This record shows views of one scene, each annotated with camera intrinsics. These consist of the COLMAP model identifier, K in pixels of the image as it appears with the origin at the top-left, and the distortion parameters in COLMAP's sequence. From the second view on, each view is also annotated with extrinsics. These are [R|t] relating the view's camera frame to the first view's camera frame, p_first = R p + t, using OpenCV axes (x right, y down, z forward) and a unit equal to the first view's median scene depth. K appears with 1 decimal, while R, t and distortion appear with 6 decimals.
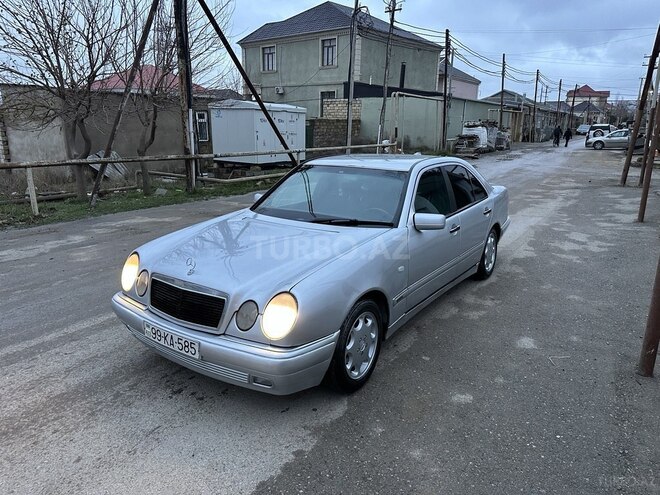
lens RADIAL K [[459.6, 0, 326.4], [0, 459.6, 246.8], [0, 0, 1]] dist [0.061194, -0.075777]
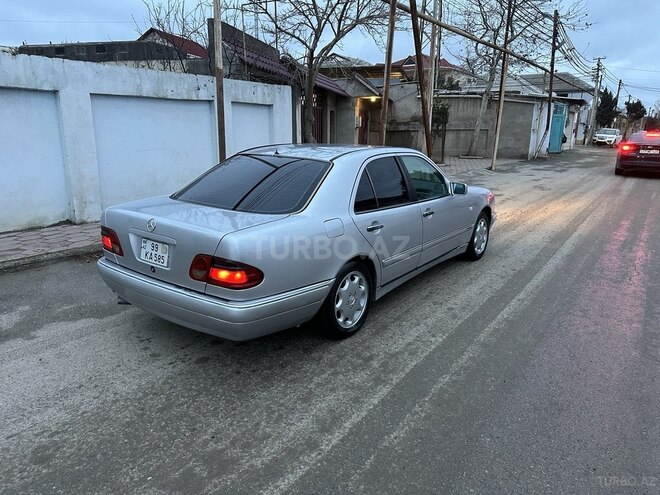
lens RADIAL K [[459.6, 0, 331.6], [0, 459.6, 245.8], [0, 0, 1]] dist [0.061194, -0.075777]
pose [[-0.999272, -0.031481, 0.021550, 0.107035], [-0.017140, 0.875114, 0.483613, -0.445473], [-0.034083, 0.482892, -0.875017, 1.810630]]
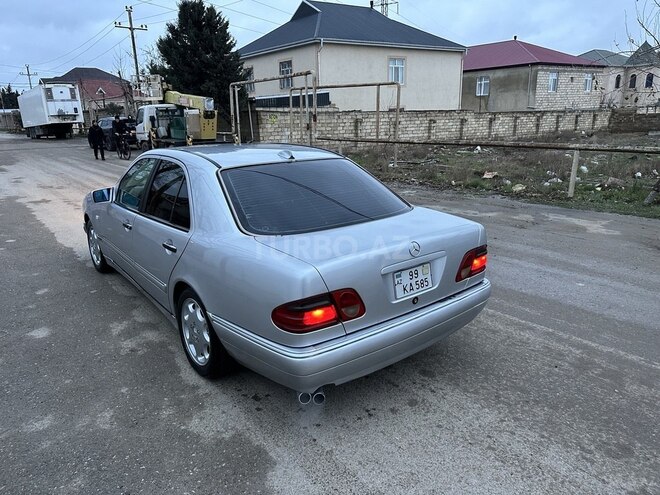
lens RADIAL K [[459.6, 0, 329.5], [0, 459.6, 245.9], [0, 0, 1]] dist [0.061194, -0.075777]
pose [[-0.296006, 0.257922, -0.919705, 0.837018], [-0.219410, 0.918748, 0.328270, -0.321388], [0.929645, 0.298963, -0.215364, 1.302106]]
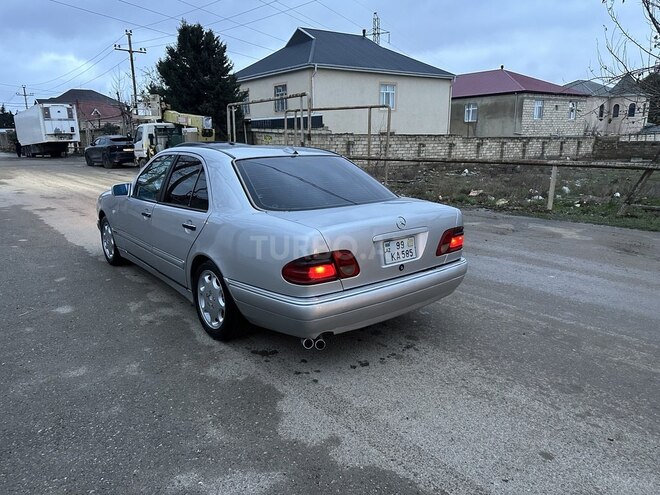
lens RADIAL K [[459.6, 0, 327.9], [0, 459.6, 248.9], [0, 0, 1]] dist [0.061194, -0.075777]
pose [[-0.282821, 0.213411, -0.935130, 0.940392], [-0.234172, 0.930070, 0.283079, -0.289319], [0.930148, 0.299042, -0.213068, 1.330074]]
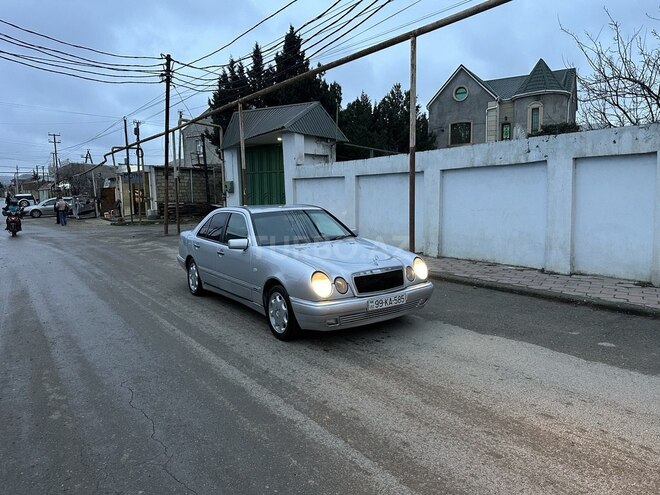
lens RADIAL K [[459.6, 0, 331.5], [0, 459.6, 243.2], [0, 0, 1]] dist [0.061194, -0.075777]
pose [[0.346335, -0.122052, 0.930137, -1.103685], [0.264471, 0.963986, 0.028018, -0.064008], [-0.900059, 0.236291, 0.366142, 0.285827]]
